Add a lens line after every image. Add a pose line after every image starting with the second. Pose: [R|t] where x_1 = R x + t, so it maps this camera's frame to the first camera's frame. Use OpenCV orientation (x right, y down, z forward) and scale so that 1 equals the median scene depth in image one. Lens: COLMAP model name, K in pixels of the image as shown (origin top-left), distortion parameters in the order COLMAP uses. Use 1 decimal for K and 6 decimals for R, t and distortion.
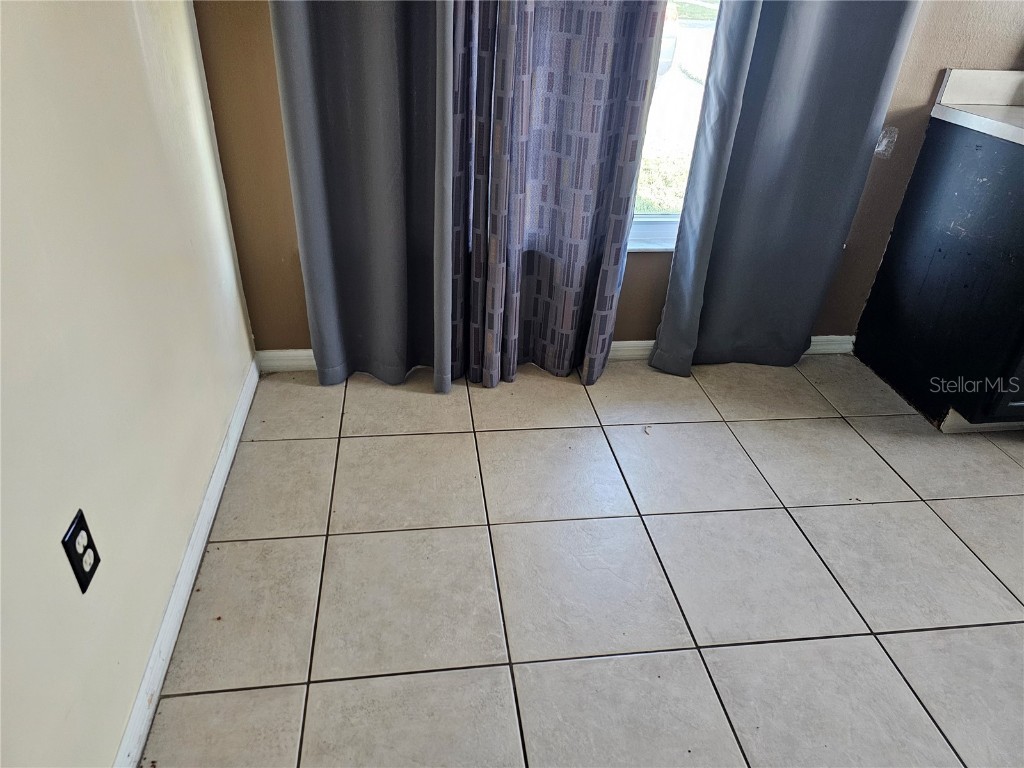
lens RADIAL K [[700.3, 0, 528.7], [0, 700.3, 411.6], [0, 0, 1]] dist [0.024550, -0.010342]
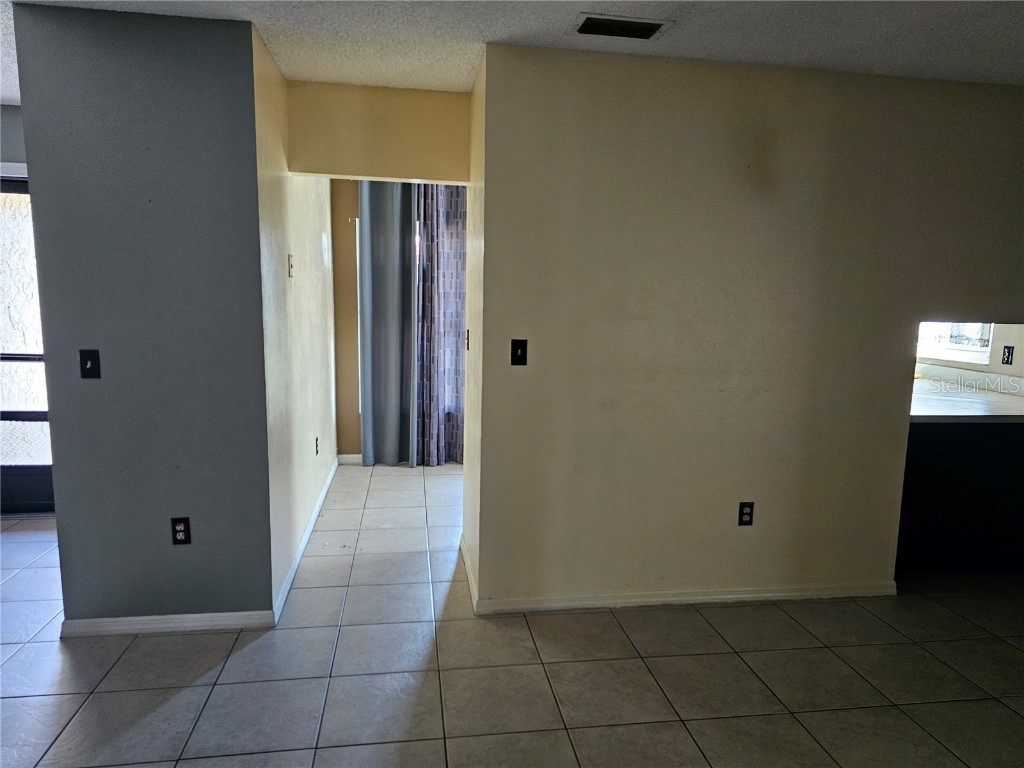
lens RADIAL K [[700.3, 0, 513.0], [0, 700.3, 382.5], [0, 0, 1]] dist [0.024550, -0.010342]
pose [[0.999426, -0.033863, -0.001195, 0.260793], [0.030013, 0.901065, -0.432645, 0.839715], [0.015727, 0.432360, 0.901564, -1.445761]]
